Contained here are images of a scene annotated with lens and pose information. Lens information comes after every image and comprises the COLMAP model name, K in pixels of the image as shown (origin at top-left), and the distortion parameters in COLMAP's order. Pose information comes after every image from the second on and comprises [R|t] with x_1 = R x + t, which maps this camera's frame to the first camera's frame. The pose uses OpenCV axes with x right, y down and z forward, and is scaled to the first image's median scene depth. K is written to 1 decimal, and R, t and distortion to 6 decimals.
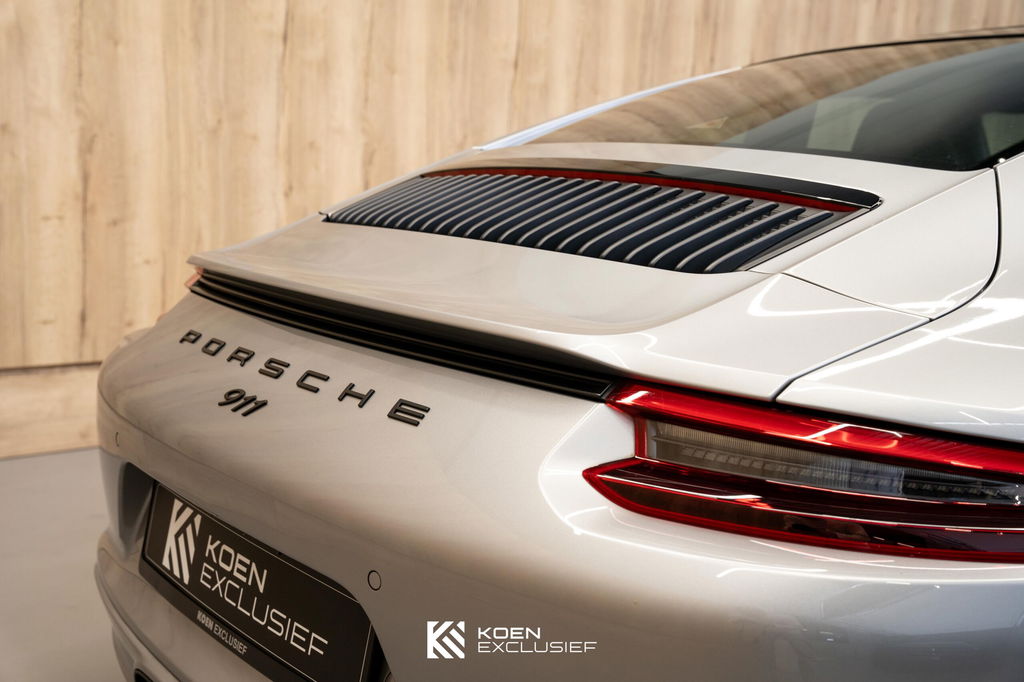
lens RADIAL K [[1198.6, 0, 512.0], [0, 1198.6, 341.0], [0, 0, 1]] dist [0.047821, 0.038283]
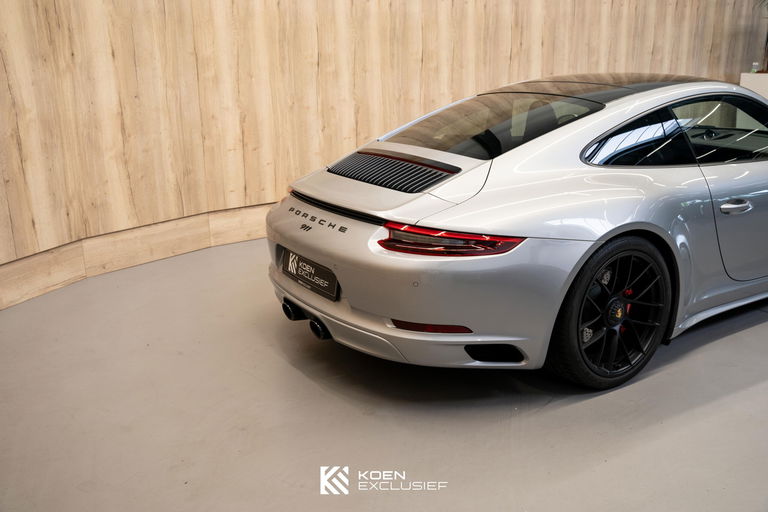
lens RADIAL K [[774.7, 0, 384.0], [0, 774.7, 256.0], [0, 0, 1]] dist [0.003288, 0.001581]
pose [[0.990594, -0.032925, -0.132814, 0.140923], [0.048469, 0.992117, 0.115559, -0.052930], [0.127962, -0.120909, 0.984381, -0.573751]]
